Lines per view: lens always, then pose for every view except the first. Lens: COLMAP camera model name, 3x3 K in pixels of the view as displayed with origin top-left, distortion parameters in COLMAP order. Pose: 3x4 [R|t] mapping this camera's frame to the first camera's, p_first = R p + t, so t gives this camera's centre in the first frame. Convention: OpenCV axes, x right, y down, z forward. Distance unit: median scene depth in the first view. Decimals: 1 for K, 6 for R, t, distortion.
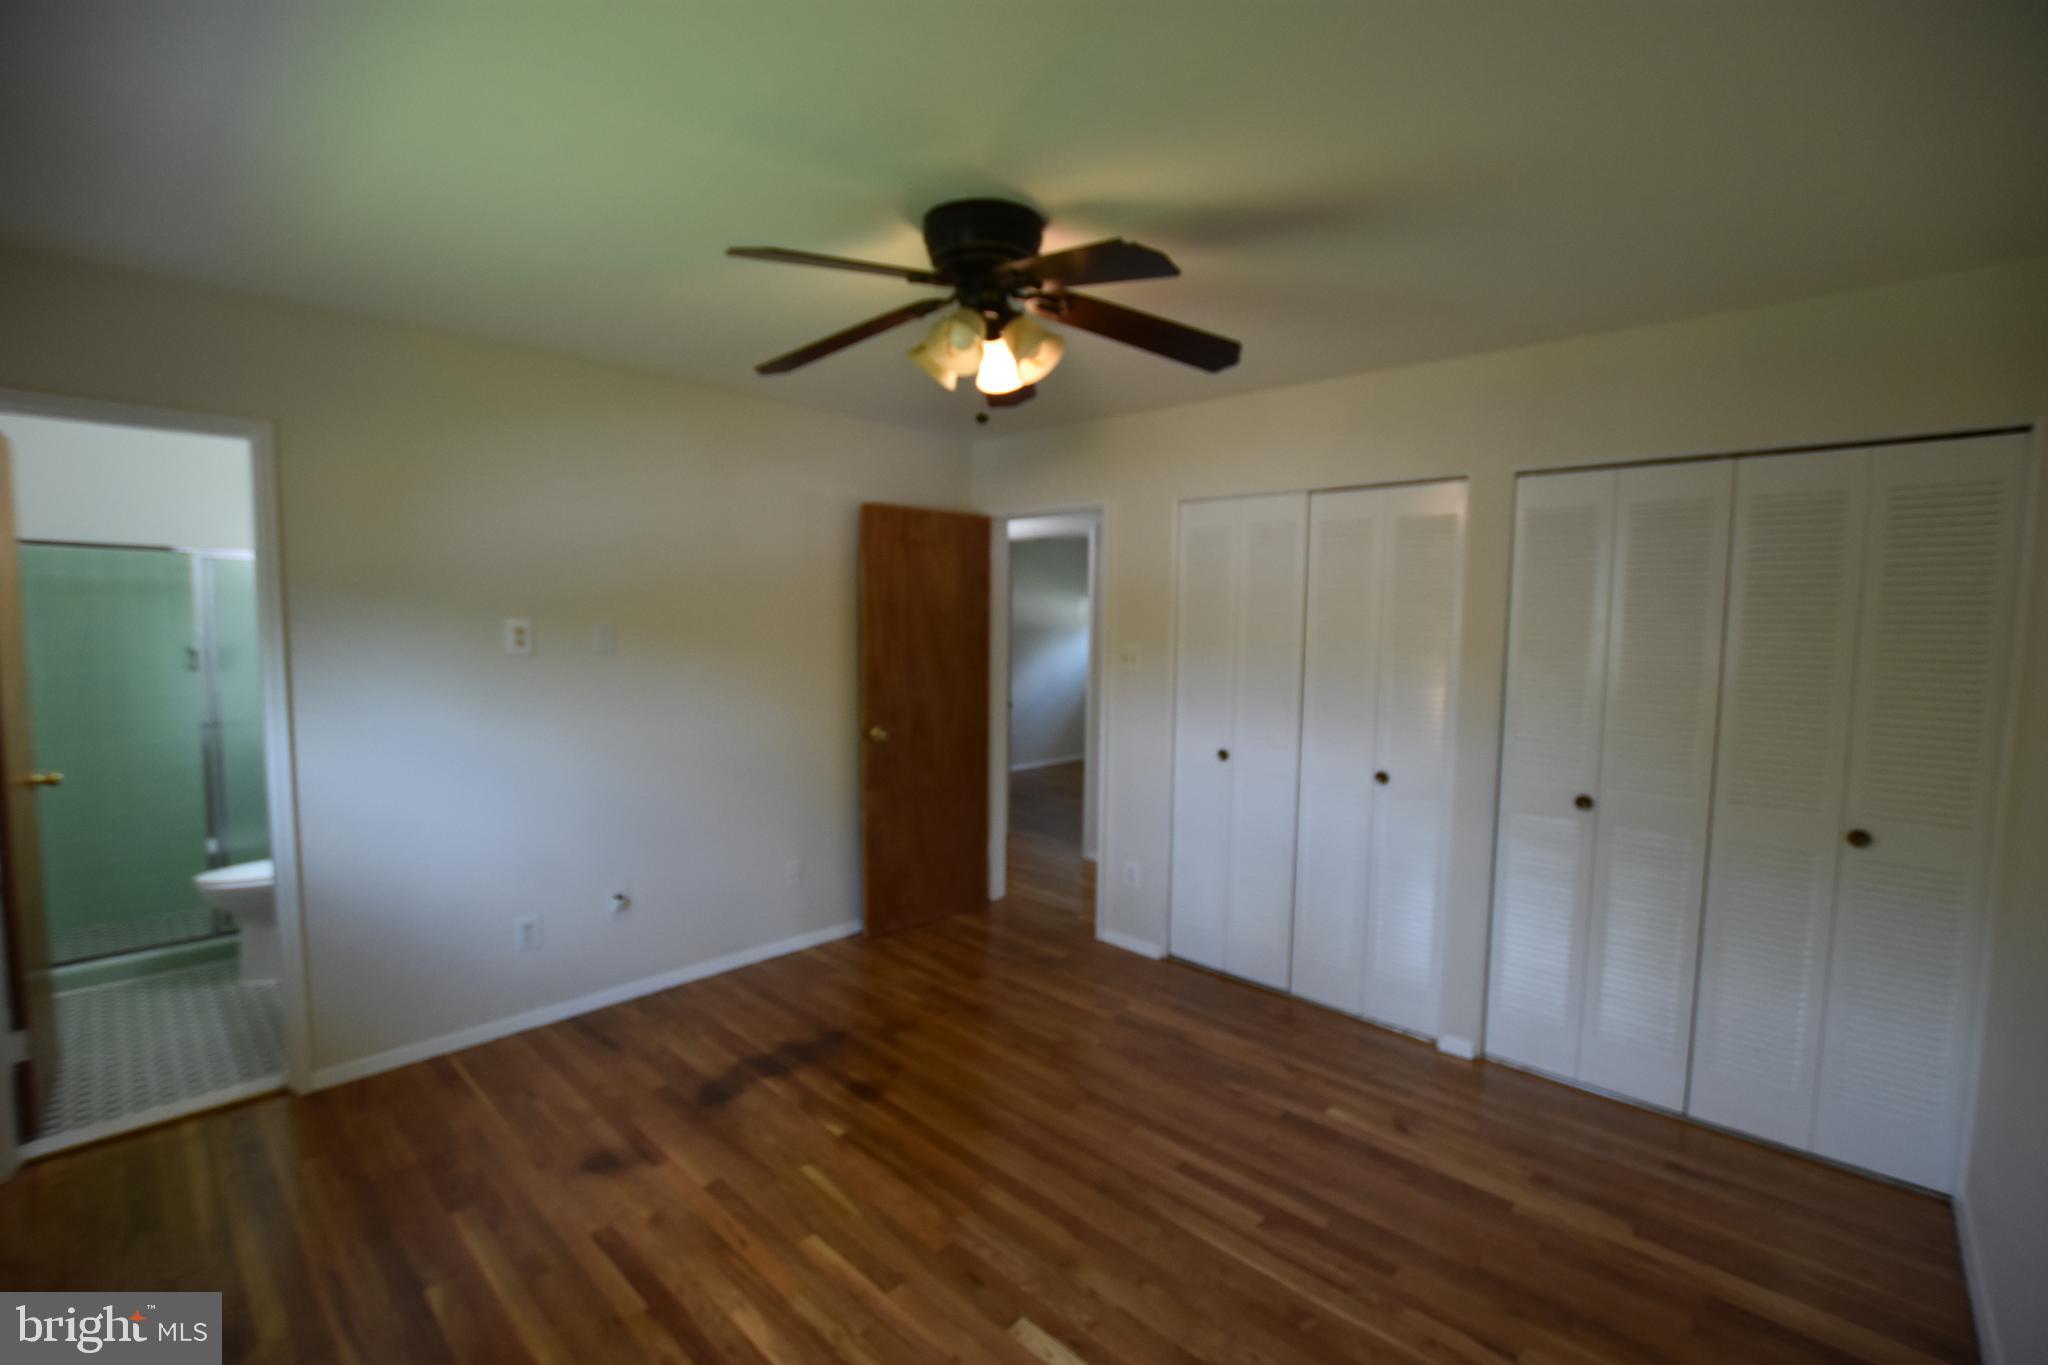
lens RADIAL K [[900.3, 0, 1021.1], [0, 900.3, 693.0], [0, 0, 1]] dist [-0.030180, 0.004552]
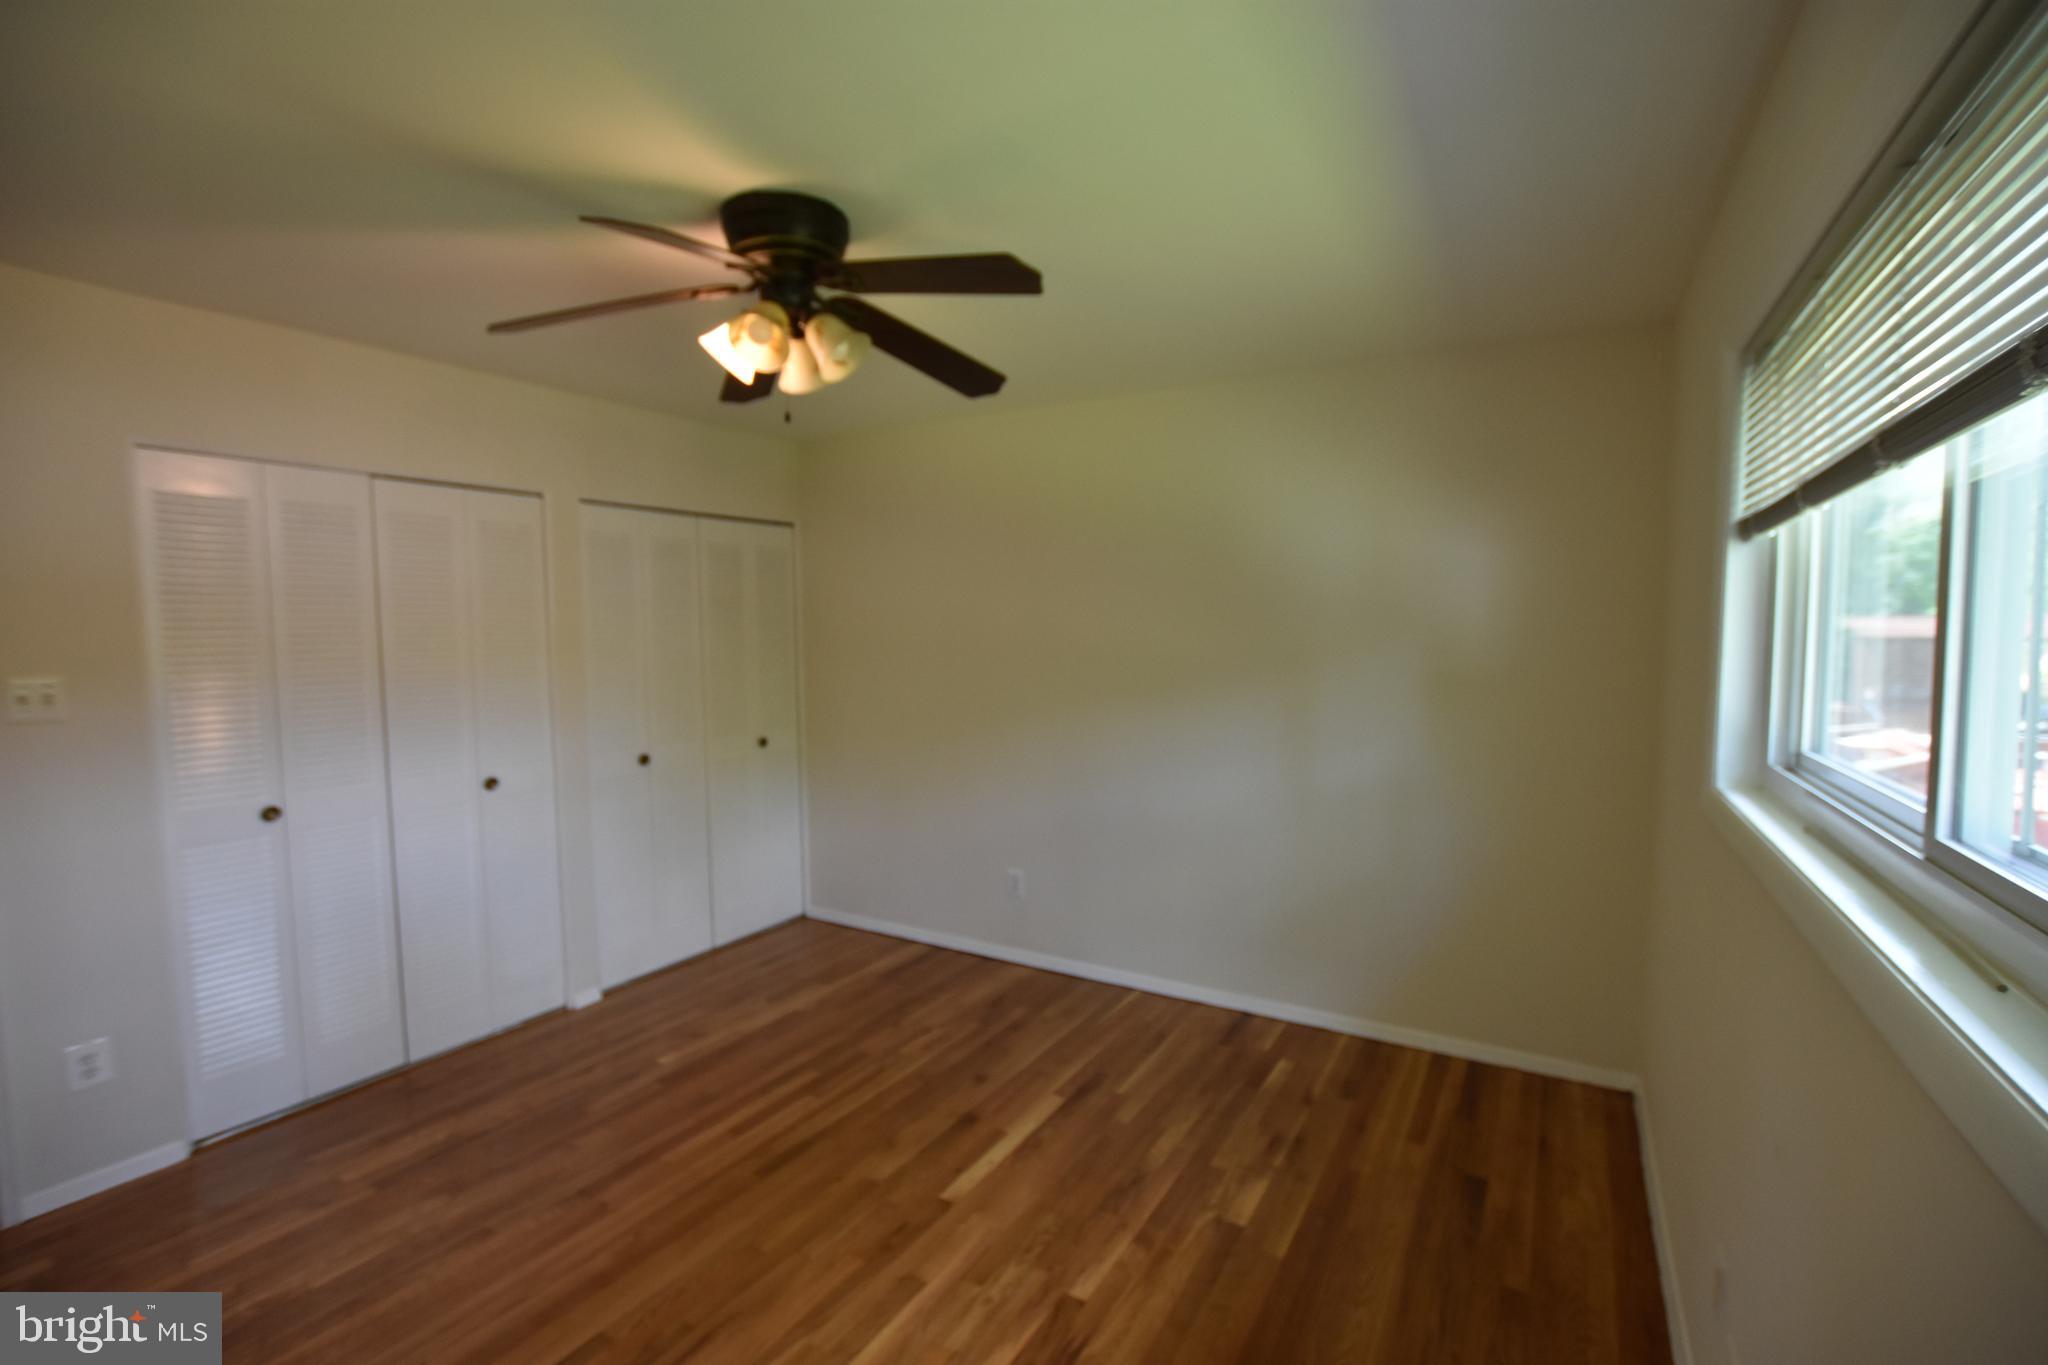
lens RADIAL K [[900.3, 0, 1021.9], [0, 900.3, 697.3], [0, 0, 1]] dist [-0.030180, 0.004552]
pose [[-0.222565, -0.090304, 0.970726, -0.786753], [0.079529, 0.990701, 0.110396, -0.072380], [-0.971669, 0.101771, -0.213314, 0.735499]]
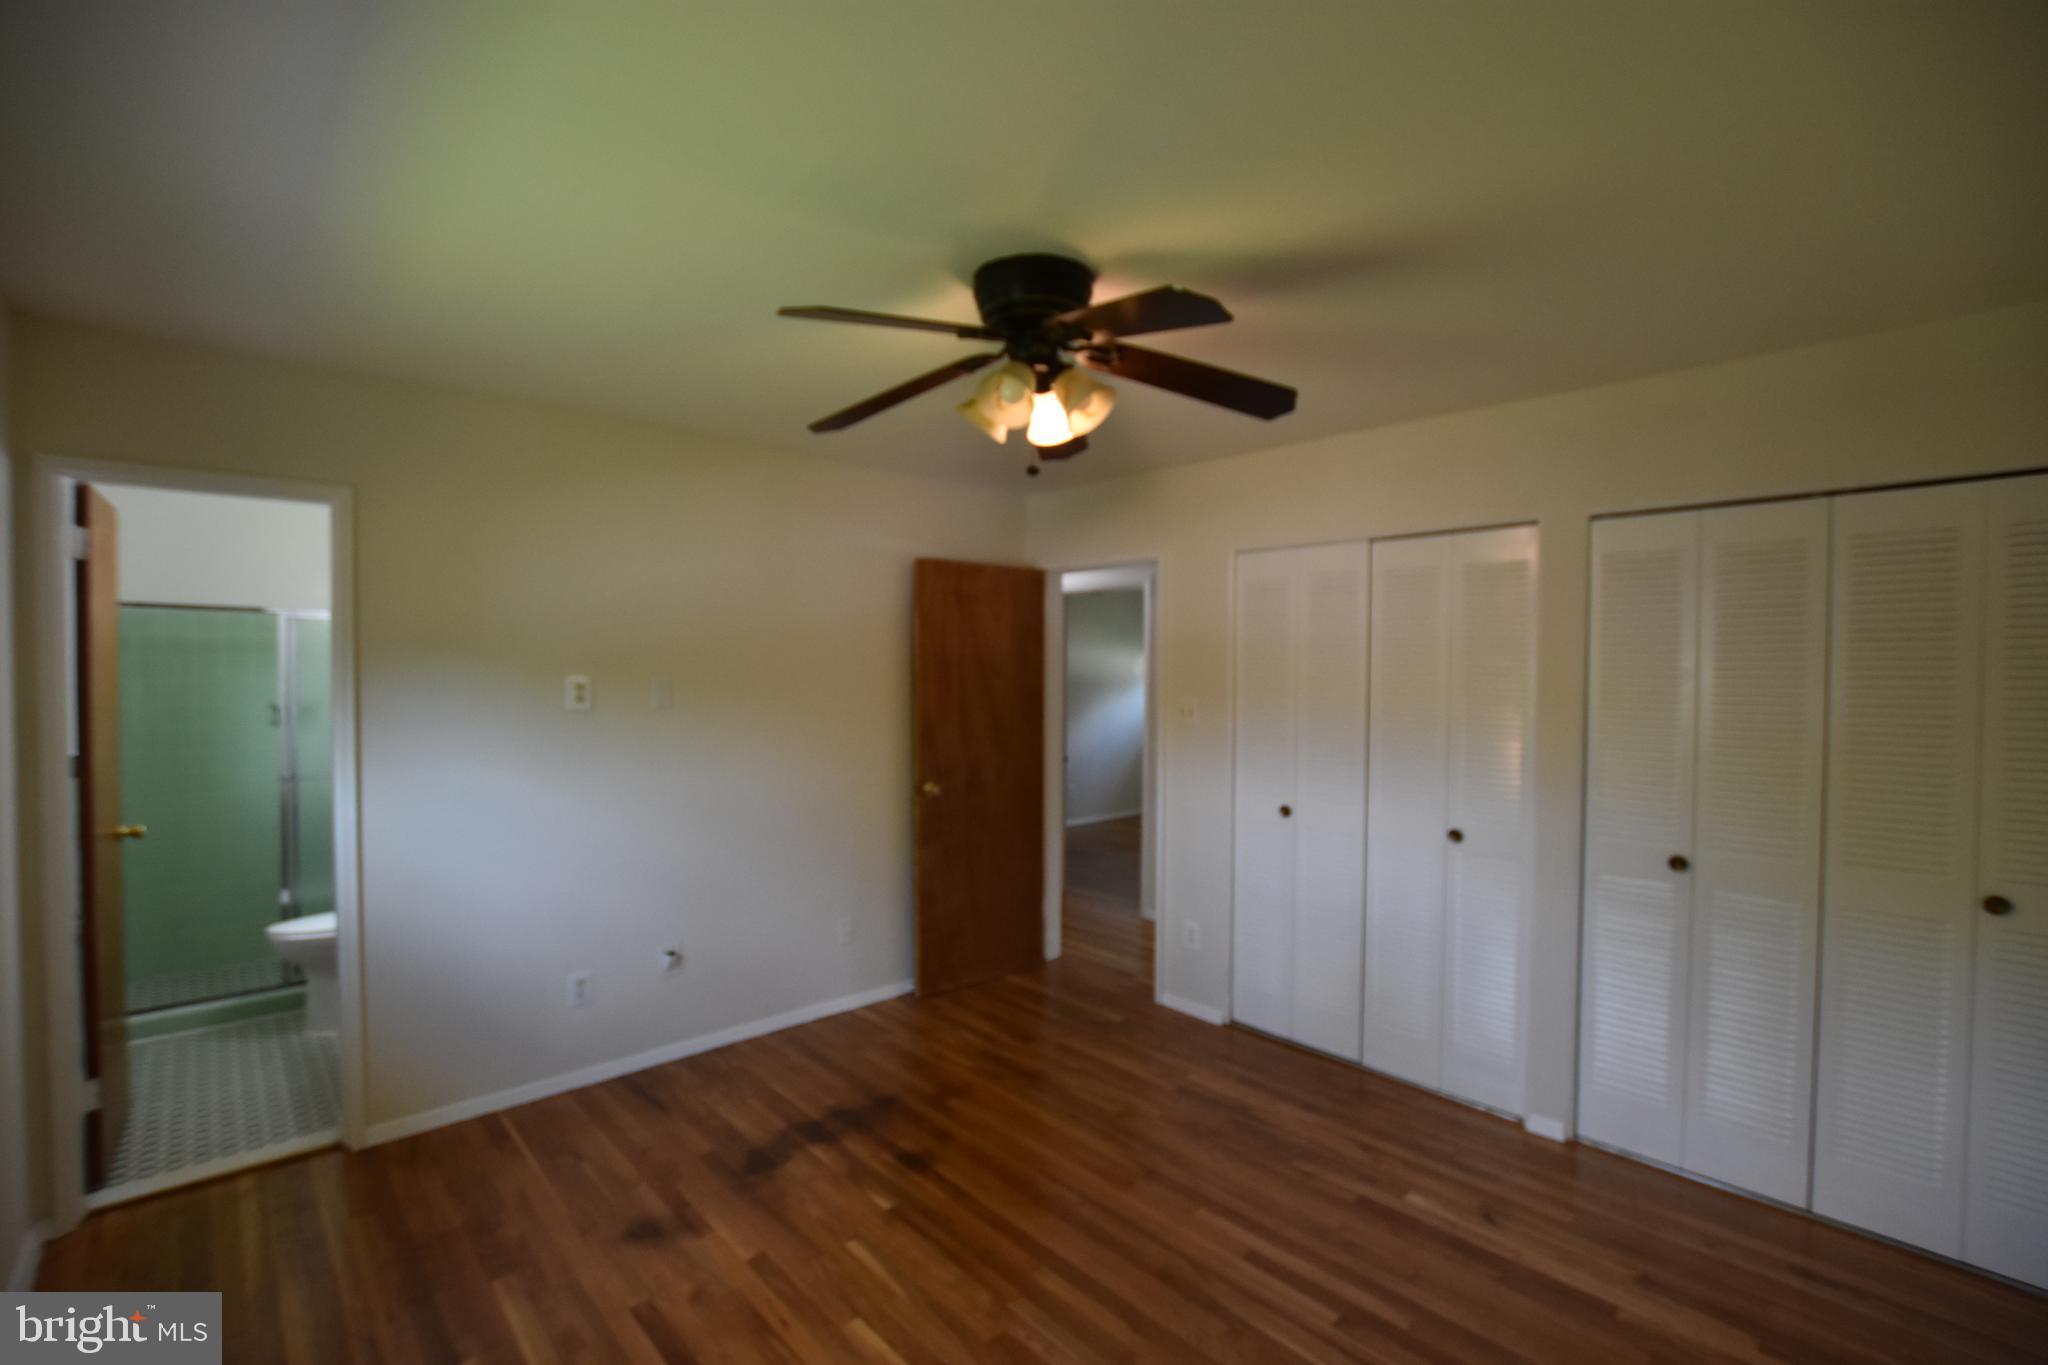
lens RADIAL K [[900.3, 0, 1021.4], [0, 900.3, 692.2], [0, 0, 1]] dist [-0.030180, 0.004552]
pose [[0.998051, -0.005710, -0.062134, 0.003263], [0.002023, 0.998242, -0.059227, -0.002601], [0.062363, 0.058986, 0.996309, 0.020197]]
